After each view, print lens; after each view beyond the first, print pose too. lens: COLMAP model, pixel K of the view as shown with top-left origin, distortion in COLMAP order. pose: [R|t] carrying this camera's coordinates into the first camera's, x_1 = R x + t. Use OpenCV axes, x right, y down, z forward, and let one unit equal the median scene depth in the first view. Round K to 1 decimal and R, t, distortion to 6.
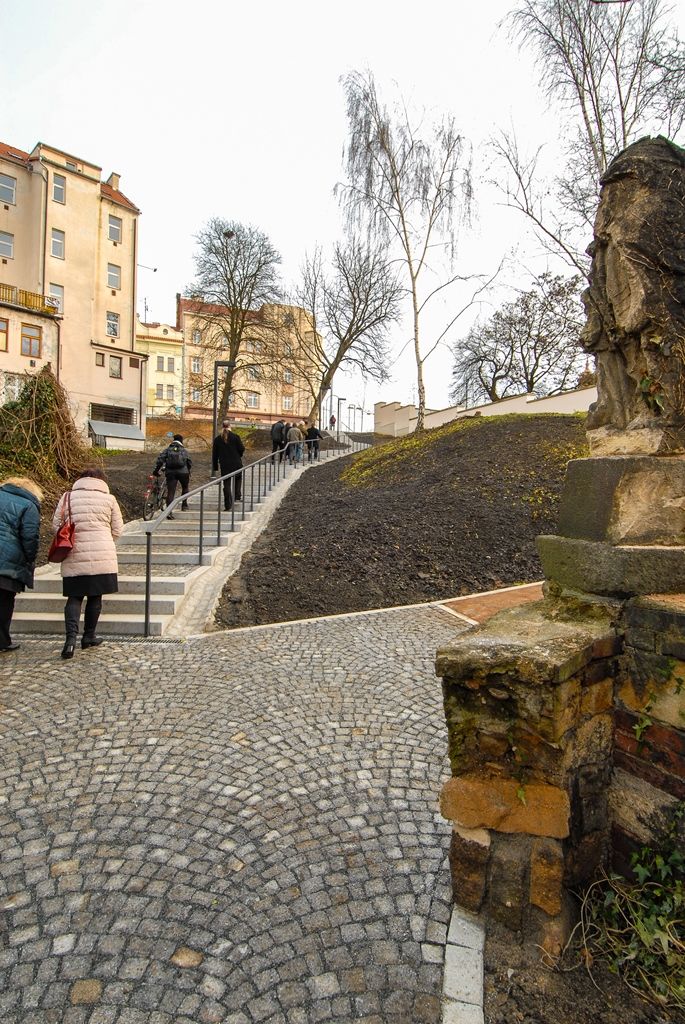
lens RADIAL K [[526.9, 0, 344.7], [0, 526.9, 504.3], [0, 0, 1]] dist [0.051486, -0.055182]
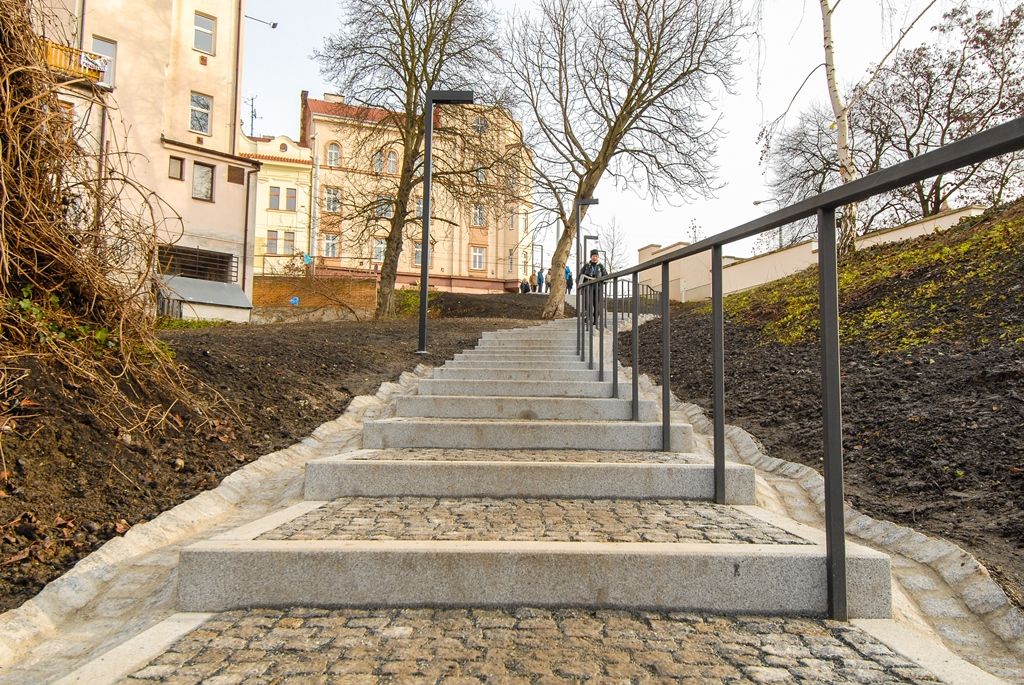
lens RADIAL K [[792.8, 0, 512.0], [0, 792.8, 342.5], [0, 0, 1]] dist [0.047935, -0.001472]
pose [[0.999497, -0.011151, -0.029678, -0.075328], [0.007947, 0.994337, -0.105980, 0.005819], [0.030692, 0.105691, 0.993925, 0.173347]]
